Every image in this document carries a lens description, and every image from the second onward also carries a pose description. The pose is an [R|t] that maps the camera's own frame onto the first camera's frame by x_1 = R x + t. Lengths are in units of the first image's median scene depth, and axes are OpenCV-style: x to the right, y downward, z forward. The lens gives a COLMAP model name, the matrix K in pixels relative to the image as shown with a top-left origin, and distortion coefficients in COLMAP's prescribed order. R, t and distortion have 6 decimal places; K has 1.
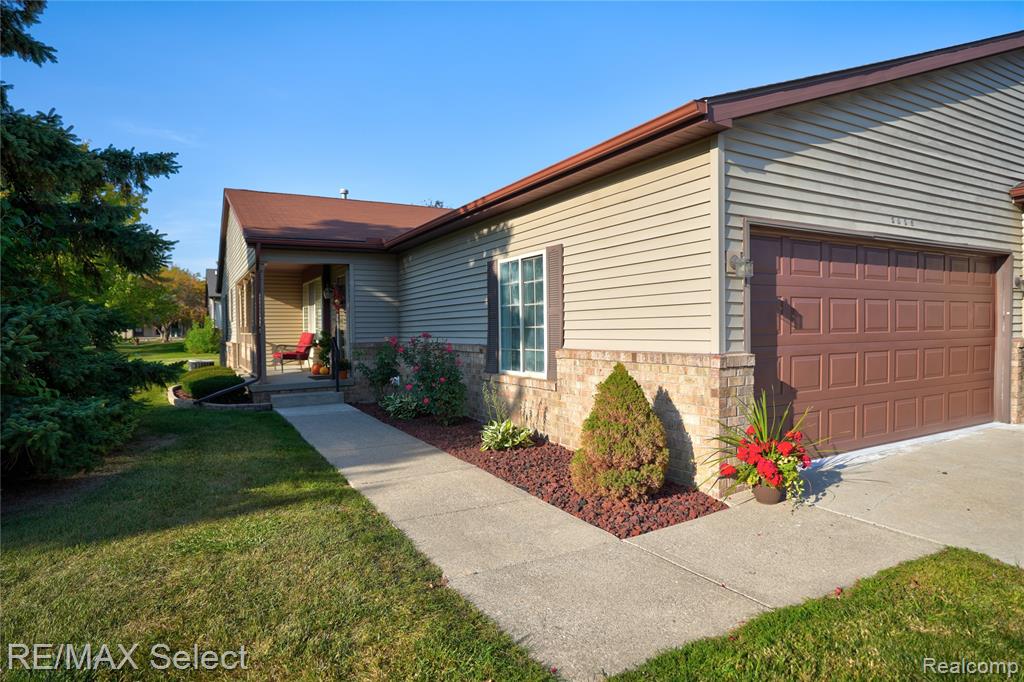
lens RADIAL K [[586.5, 0, 521.1], [0, 586.5, 343.3], [0, 0, 1]] dist [-0.034169, 0.005211]
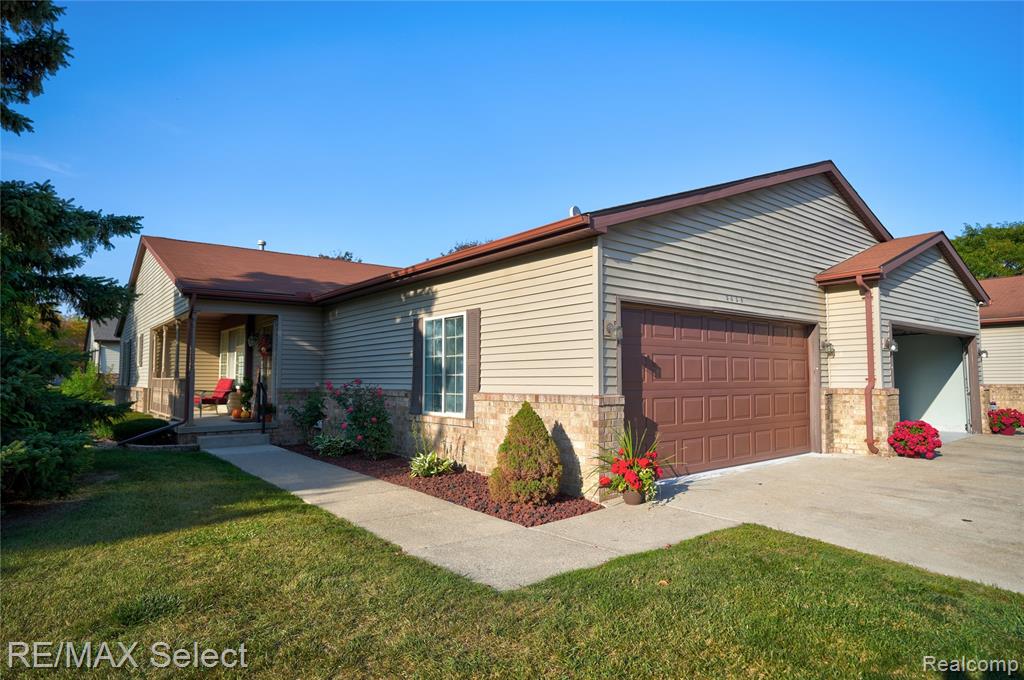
lens RADIAL K [[592.8, 0, 511.9], [0, 592.8, 343.0], [0, 0, 1]] dist [-0.028370, 0.000693]
pose [[0.988402, 0.021218, 0.150371, -0.055672], [-0.008071, 0.996132, -0.087502, 0.015288], [-0.151646, 0.085273, 0.984750, -0.266801]]
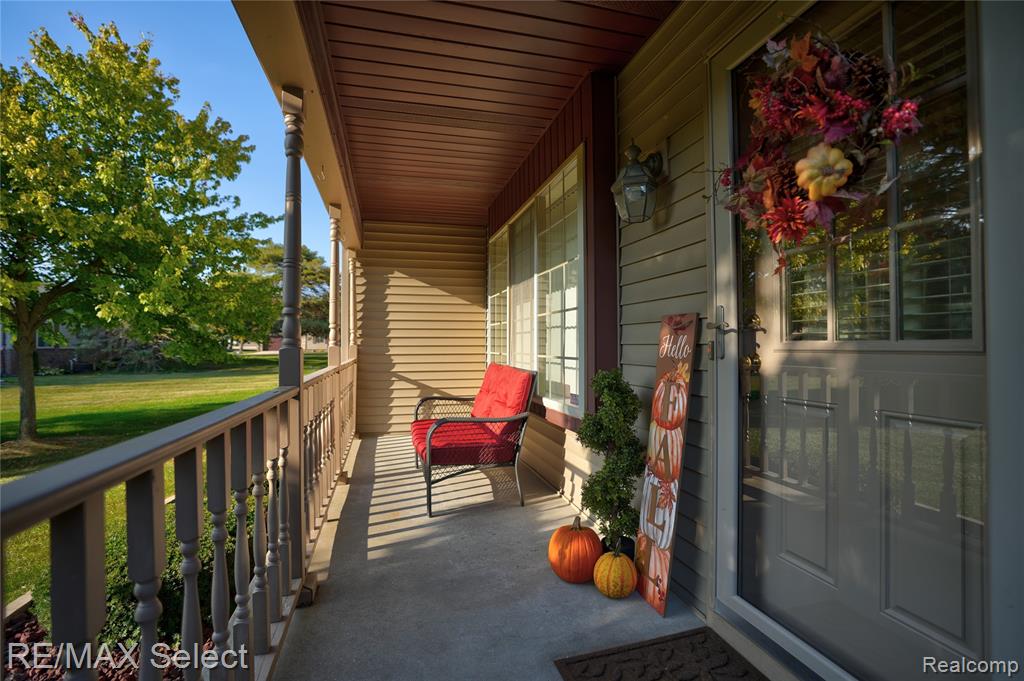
lens RADIAL K [[469.8, 0, 516.4], [0, 469.8, 342.1], [0, 0, 1]] dist [-0.005620, 0.002444]
pose [[0.968066, 0.011619, -0.250425, -0.705557], [-0.017331, 0.999637, -0.020616, -0.063183], [0.250094, 0.024297, 0.967917, 1.780249]]
